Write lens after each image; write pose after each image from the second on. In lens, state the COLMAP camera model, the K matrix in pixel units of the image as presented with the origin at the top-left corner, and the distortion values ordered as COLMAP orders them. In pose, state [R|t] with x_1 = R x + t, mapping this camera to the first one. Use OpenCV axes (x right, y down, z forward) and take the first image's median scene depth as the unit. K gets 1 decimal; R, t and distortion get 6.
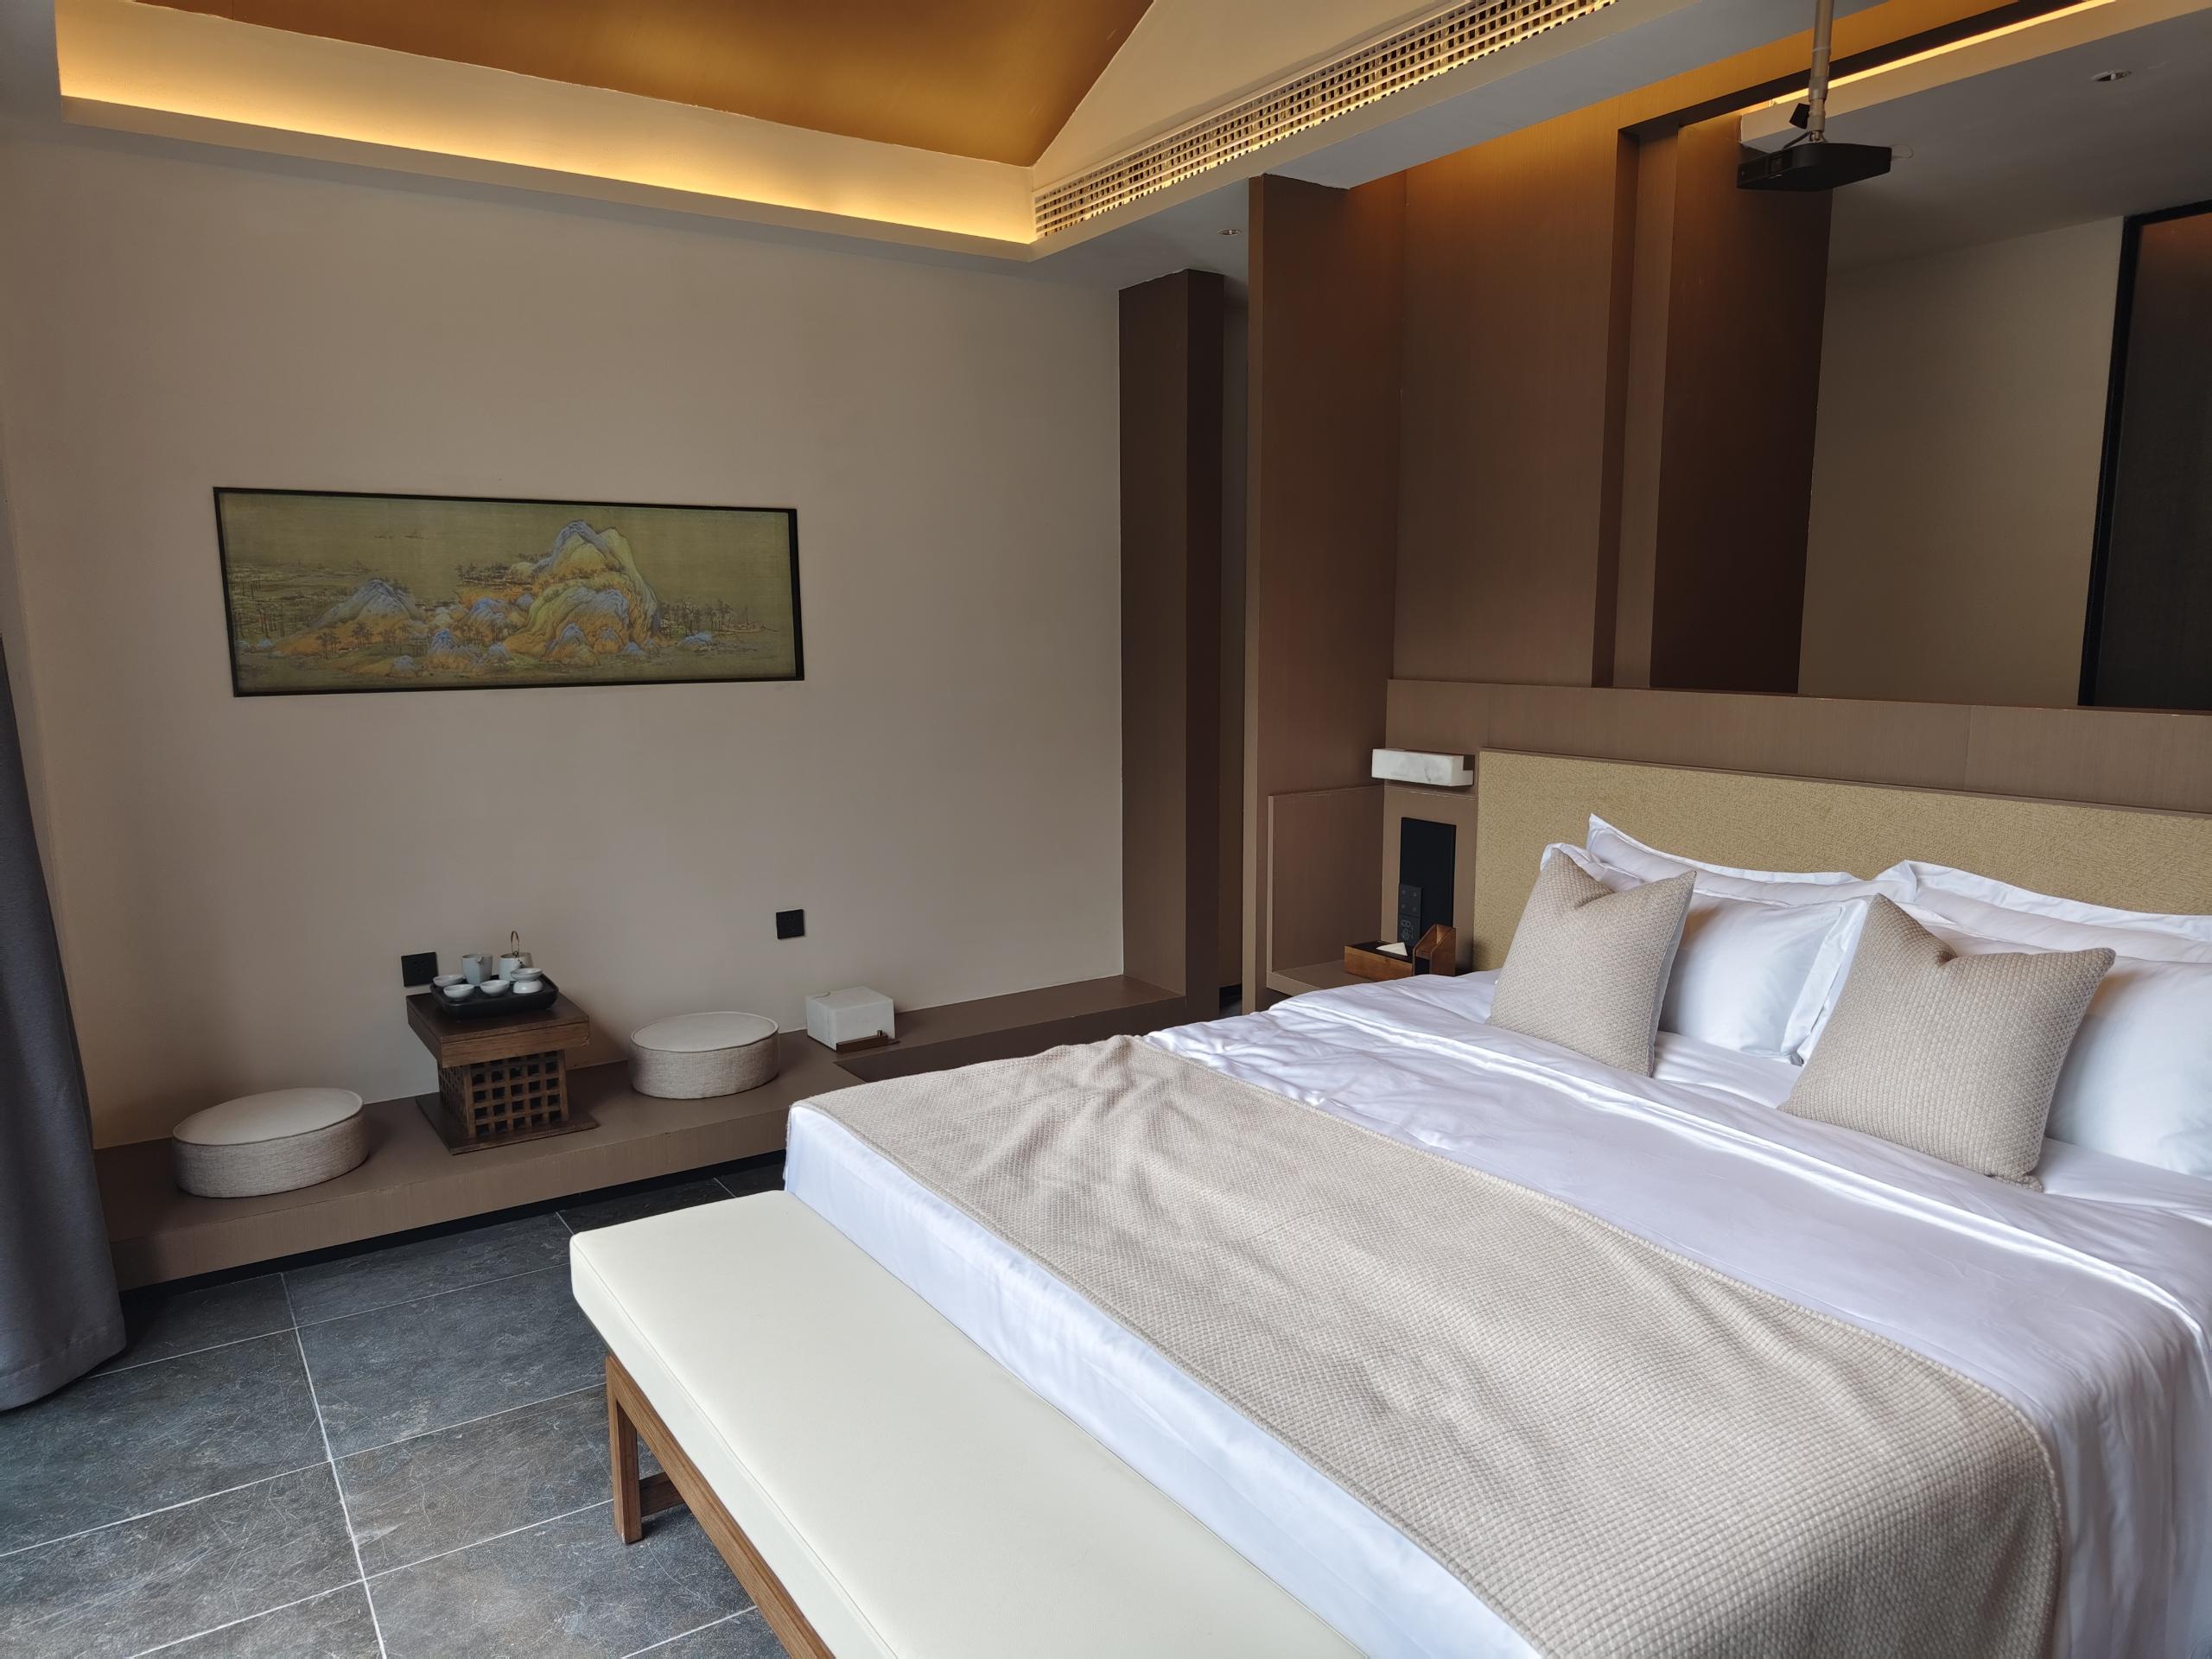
lens RADIAL K [[1483.9, 0, 1106.0], [0, 1483.9, 829.5], [0, 0, 1]] dist [0.023551, -0.001322]
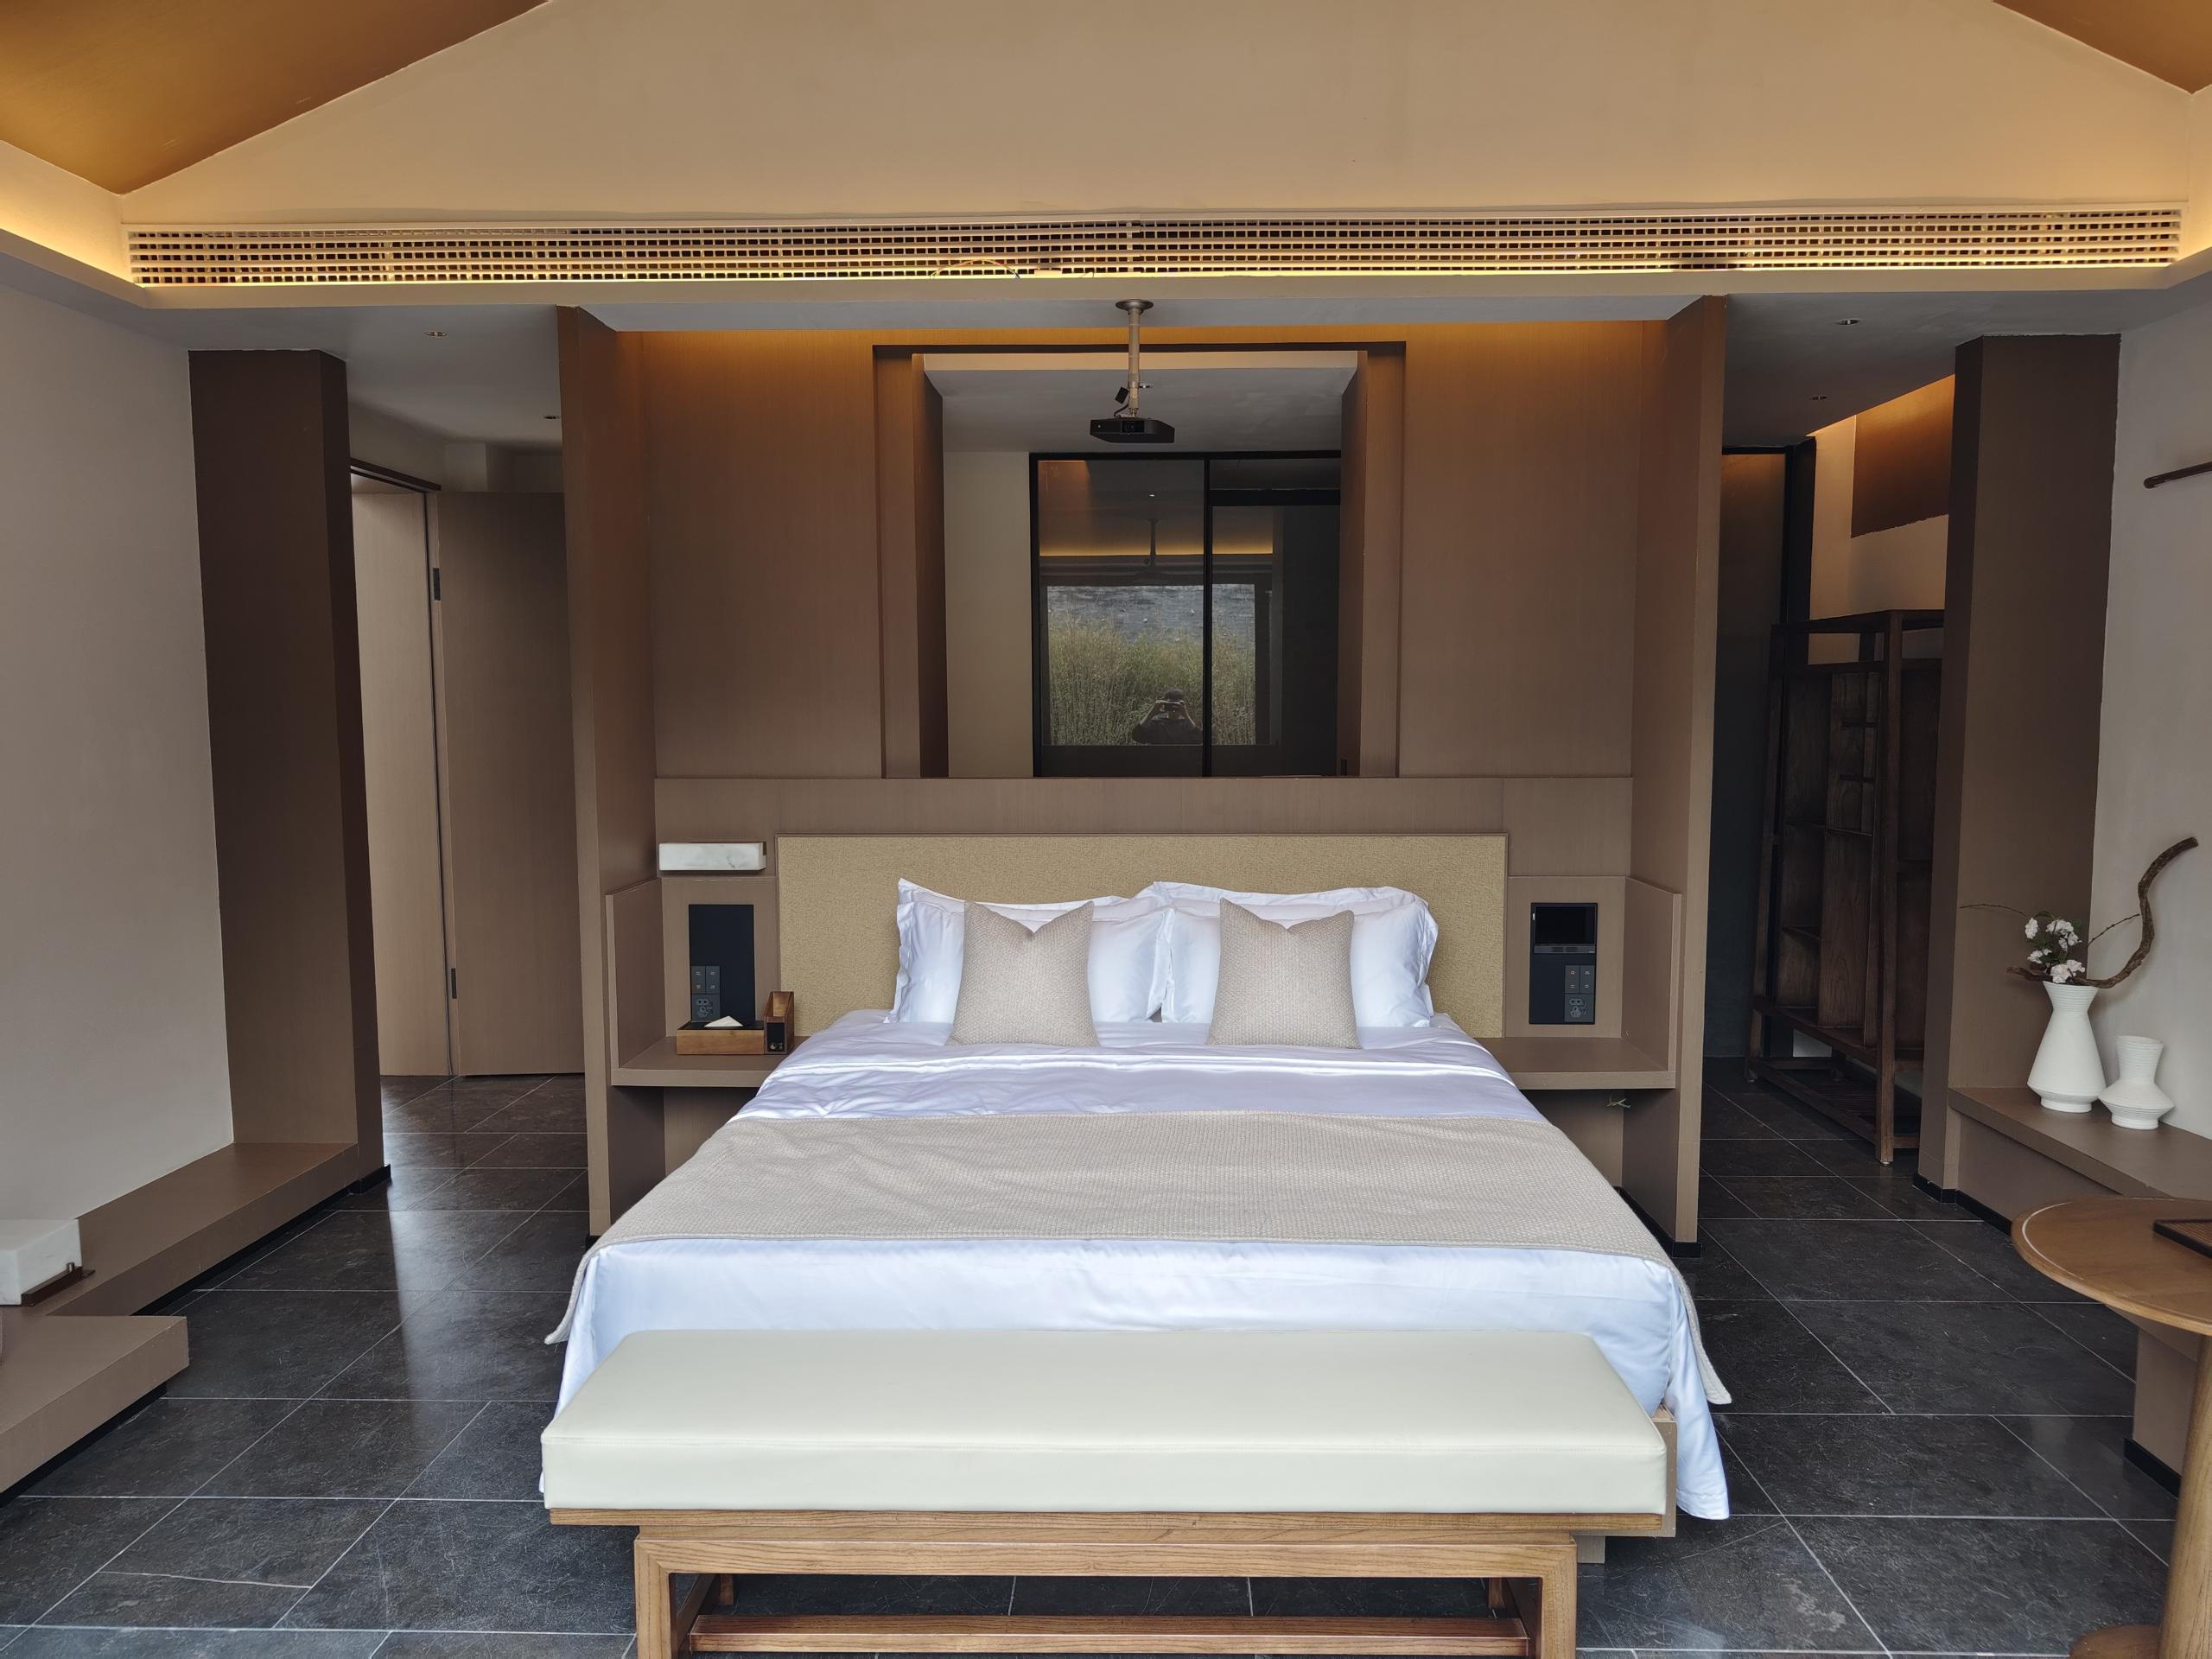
lens RADIAL K [[1483.9, 0, 1106.0], [0, 1483.9, 829.5], [0, 0, 1]] dist [0.023551, -0.001322]
pose [[0.590624, -0.071356, 0.803785, -0.533670], [0.117424, 0.993080, 0.001877, -0.031183], [-0.798357, 0.093275, 0.594916, 0.103946]]
